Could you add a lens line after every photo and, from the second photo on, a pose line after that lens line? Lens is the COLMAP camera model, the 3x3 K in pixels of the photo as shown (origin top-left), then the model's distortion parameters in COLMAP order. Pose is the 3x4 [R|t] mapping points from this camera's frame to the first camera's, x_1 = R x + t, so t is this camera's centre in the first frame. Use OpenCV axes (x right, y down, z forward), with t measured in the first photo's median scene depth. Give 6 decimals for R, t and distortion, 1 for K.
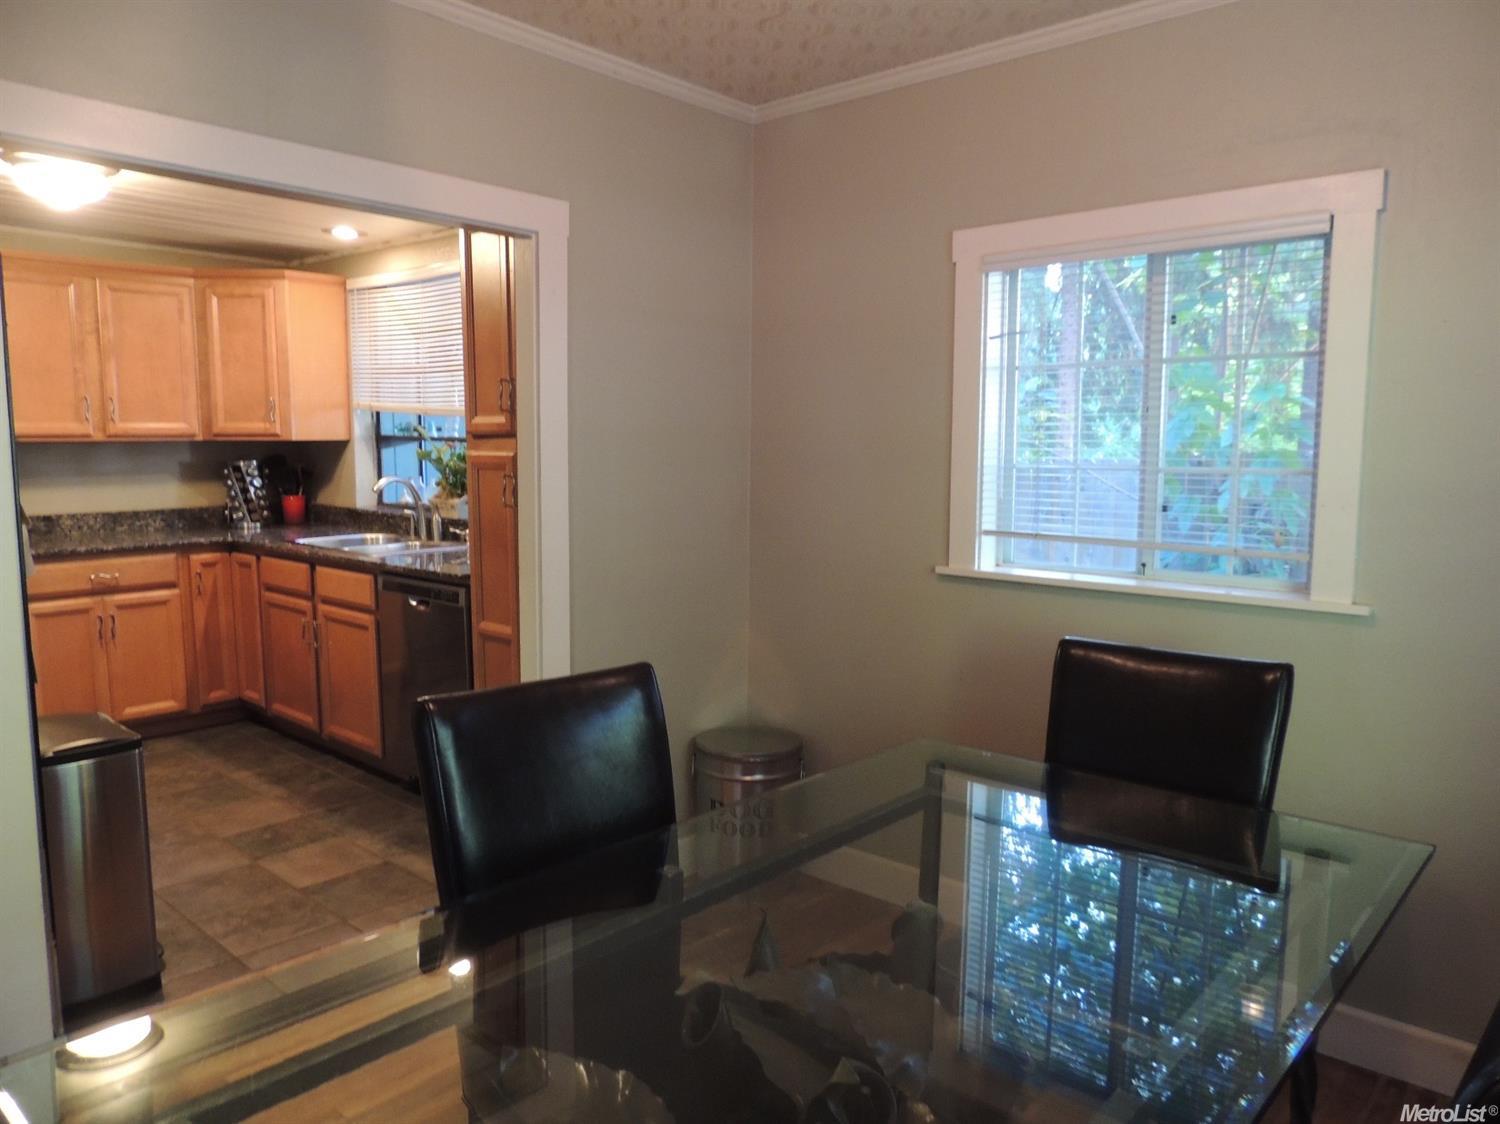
lens RADIAL K [[1064.4, 0, 750.0], [0, 1064.4, 562.0], [0, 0, 1]] dist [-0.026238, 0.006872]
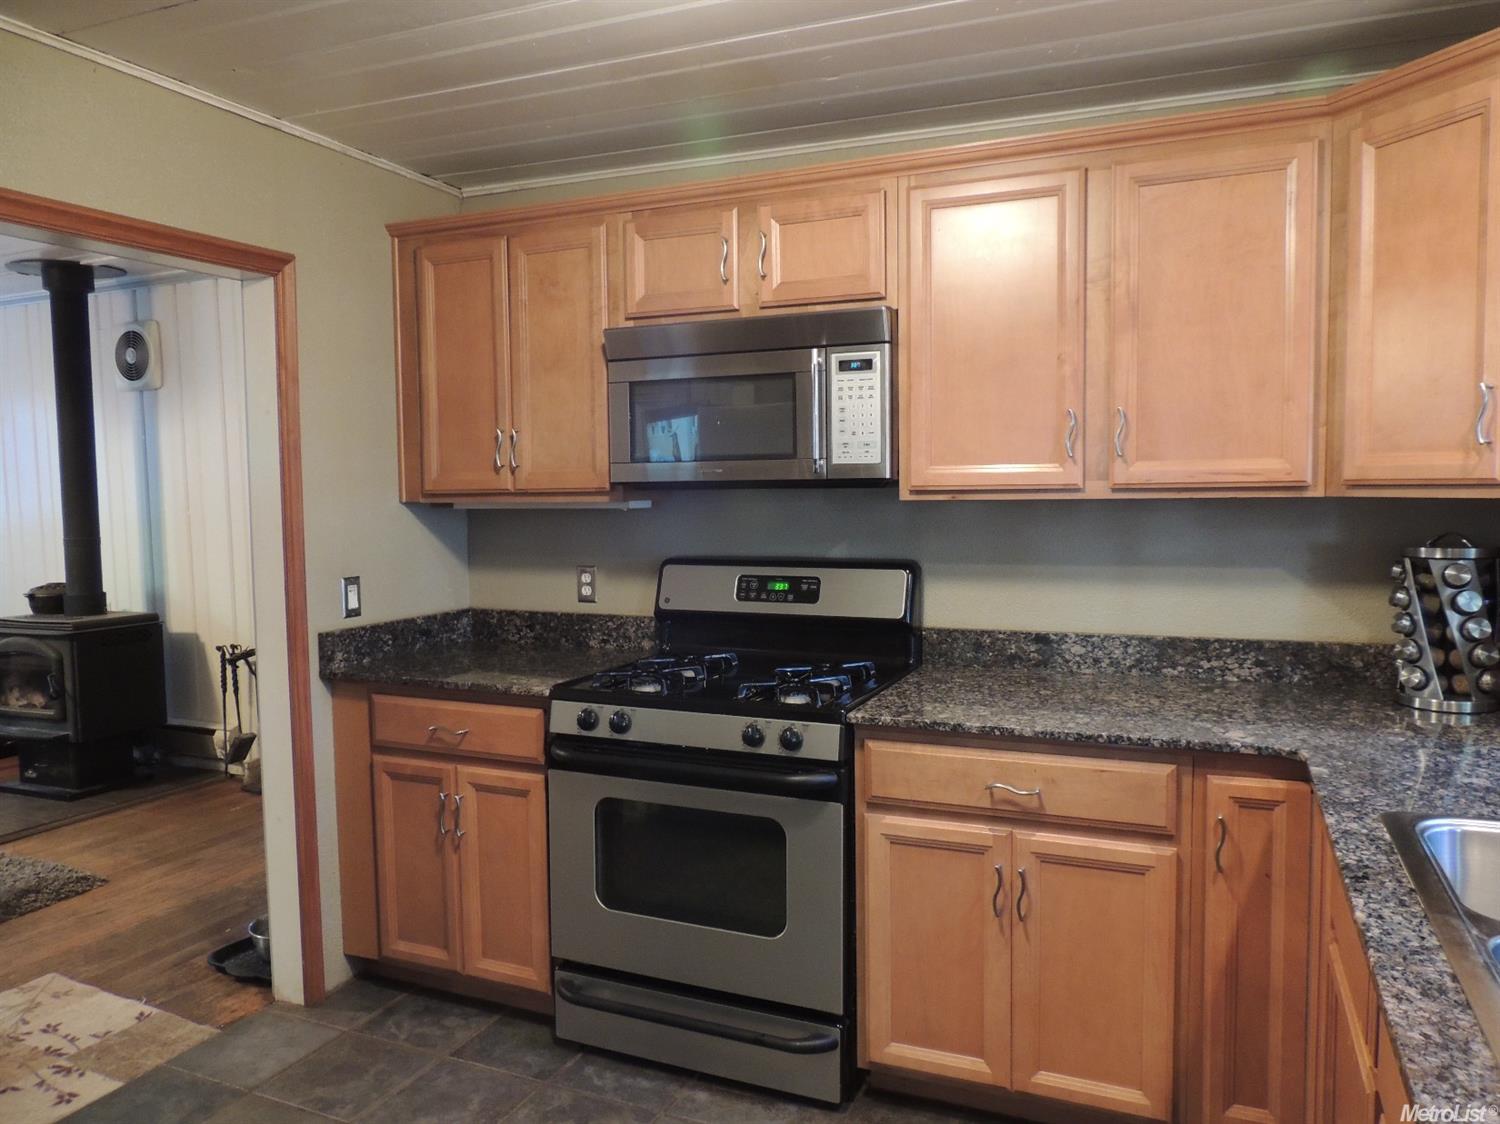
lens RADIAL K [[1064.4, 0, 750.0], [0, 1064.4, 562.0], [0, 0, 1]] dist [-0.026238, 0.006872]
pose [[0.312538, 0.061393, -0.947919, -0.193146], [-0.099381, 0.994546, 0.031645, -0.083876], [0.944692, 0.084315, 0.316935, 0.681987]]
